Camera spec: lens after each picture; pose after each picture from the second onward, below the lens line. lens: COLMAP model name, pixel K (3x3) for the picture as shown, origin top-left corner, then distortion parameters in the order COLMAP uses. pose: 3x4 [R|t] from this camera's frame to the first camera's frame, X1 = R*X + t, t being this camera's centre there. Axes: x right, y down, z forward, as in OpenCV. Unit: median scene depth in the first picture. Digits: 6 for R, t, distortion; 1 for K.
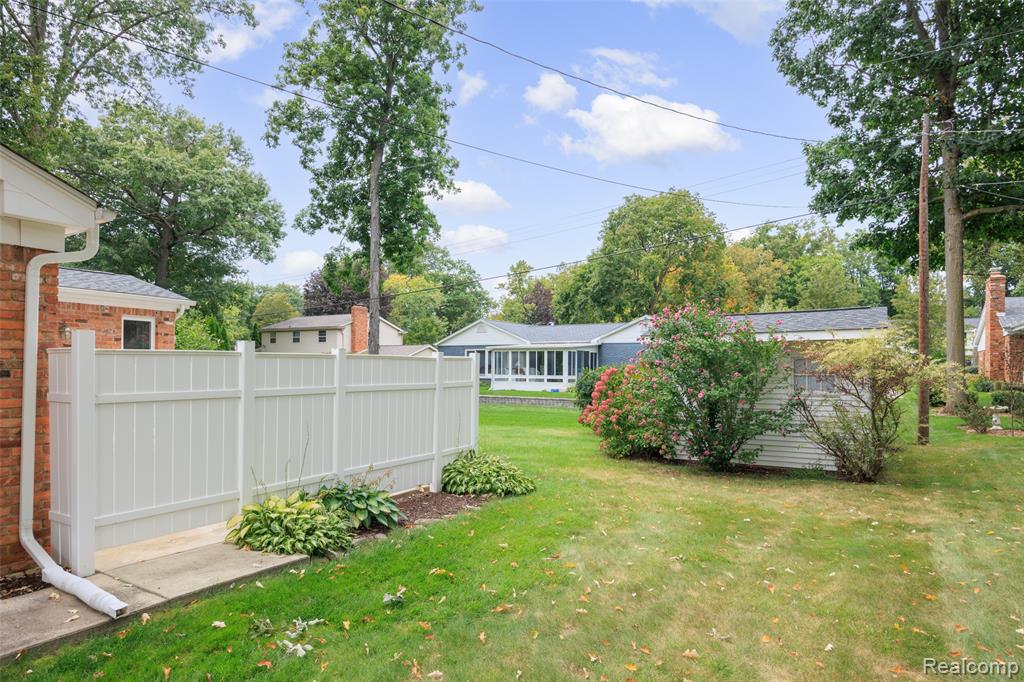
lens RADIAL K [[573.8, 0, 507.3], [0, 573.8, 349.0], [0, 0, 1]] dist [0.003914, -0.000103]
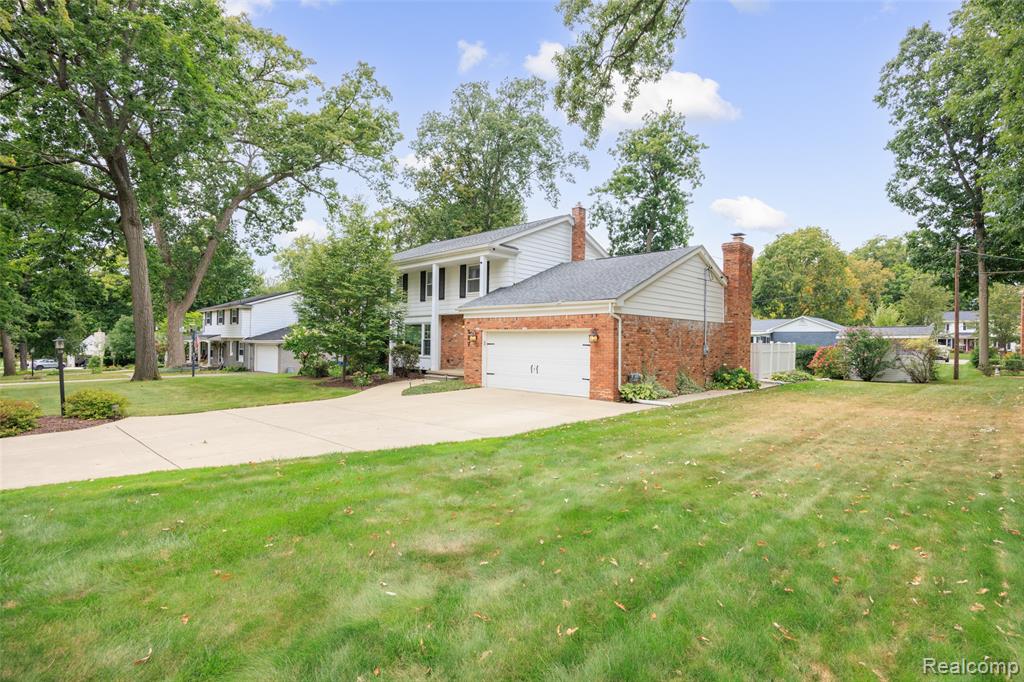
lens RADIAL K [[508.3, 0, 518.2], [0, 508.3, 335.2], [0, 0, 1]] dist [-0.010579, 0.001880]
pose [[0.983283, 0.002235, -0.182071, -0.405115], [0.000137, 0.999915, 0.013014, -0.027312], [0.182085, -0.012822, 0.983199, -0.823084]]
